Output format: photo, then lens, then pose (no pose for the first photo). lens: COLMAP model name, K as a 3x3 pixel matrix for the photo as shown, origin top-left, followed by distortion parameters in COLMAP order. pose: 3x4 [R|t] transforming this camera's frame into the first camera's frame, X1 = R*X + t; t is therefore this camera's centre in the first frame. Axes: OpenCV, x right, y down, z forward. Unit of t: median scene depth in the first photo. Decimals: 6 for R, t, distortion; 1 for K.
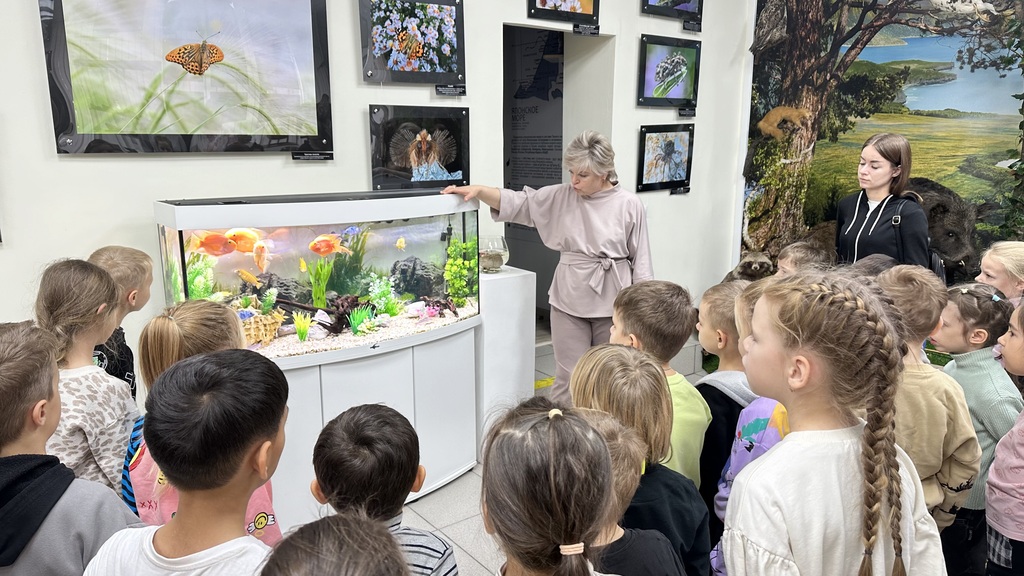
lens RADIAL K [[710.3, 0, 515.3], [0, 710.3, 297.4], [0, 0, 1]] dist [-0.004072, 0.001027]
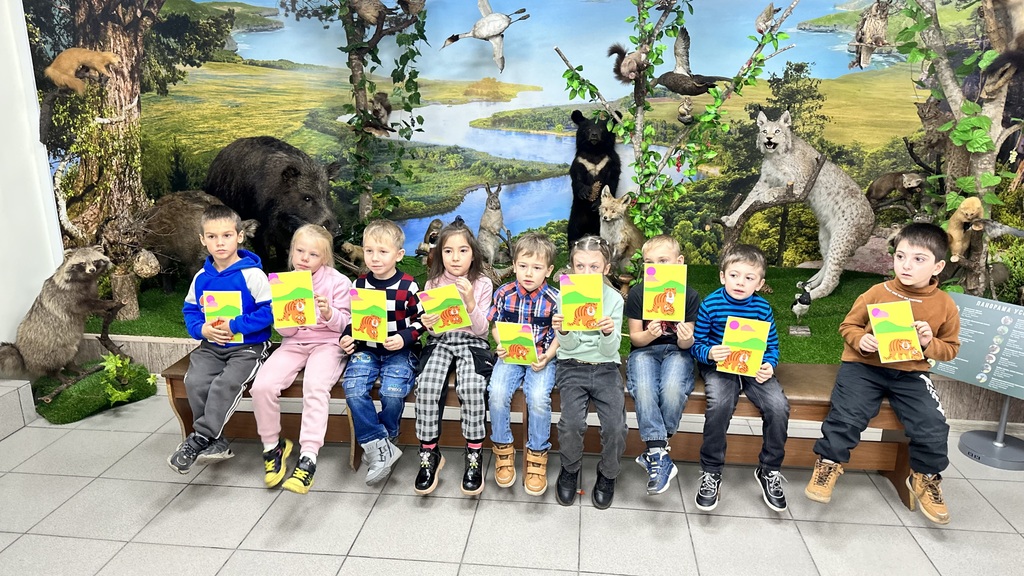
lens RADIAL K [[710.3, 0, 518.2], [0, 710.3, 286.8], [0, 0, 1]] dist [-0.004072, 0.001027]
pose [[0.677413, -0.189119, 0.710877, 0.103553], [0.150412, 0.981579, 0.117804, -0.036628], [-0.720061, 0.027122, 0.693380, 0.141308]]
